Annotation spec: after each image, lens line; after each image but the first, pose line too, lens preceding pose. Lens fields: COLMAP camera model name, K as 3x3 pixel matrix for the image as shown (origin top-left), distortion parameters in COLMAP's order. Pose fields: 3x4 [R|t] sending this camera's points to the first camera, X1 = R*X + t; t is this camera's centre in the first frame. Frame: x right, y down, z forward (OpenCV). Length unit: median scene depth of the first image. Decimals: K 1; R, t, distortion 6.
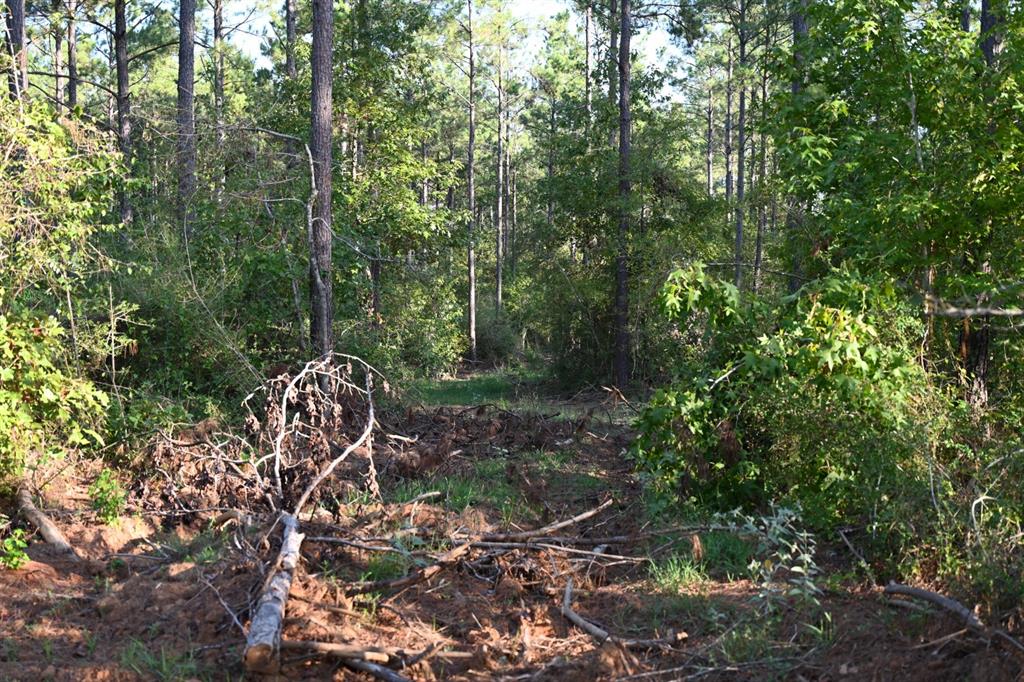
lens RADIAL K [[1501.7, 0, 512.0], [0, 1501.7, 335.9], [0, 0, 1]] dist [-0.026379, 0.000000]
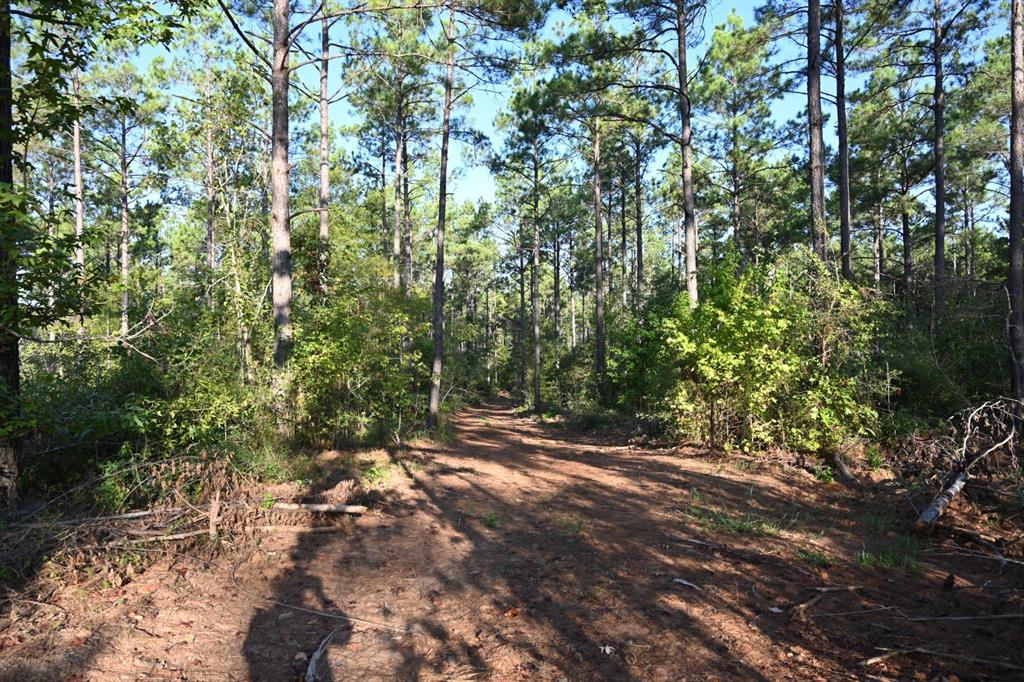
lens RADIAL K [[1501.7, 0, 511.8], [0, 1501.7, 340.9], [0, 0, 1]] dist [-0.026379, 0.000000]
pose [[0.797813, 0.002261, -0.602901, 0.613701], [-0.023027, 0.999378, -0.026722, 0.005489], [0.602465, 0.035202, 0.797369, -1.049927]]
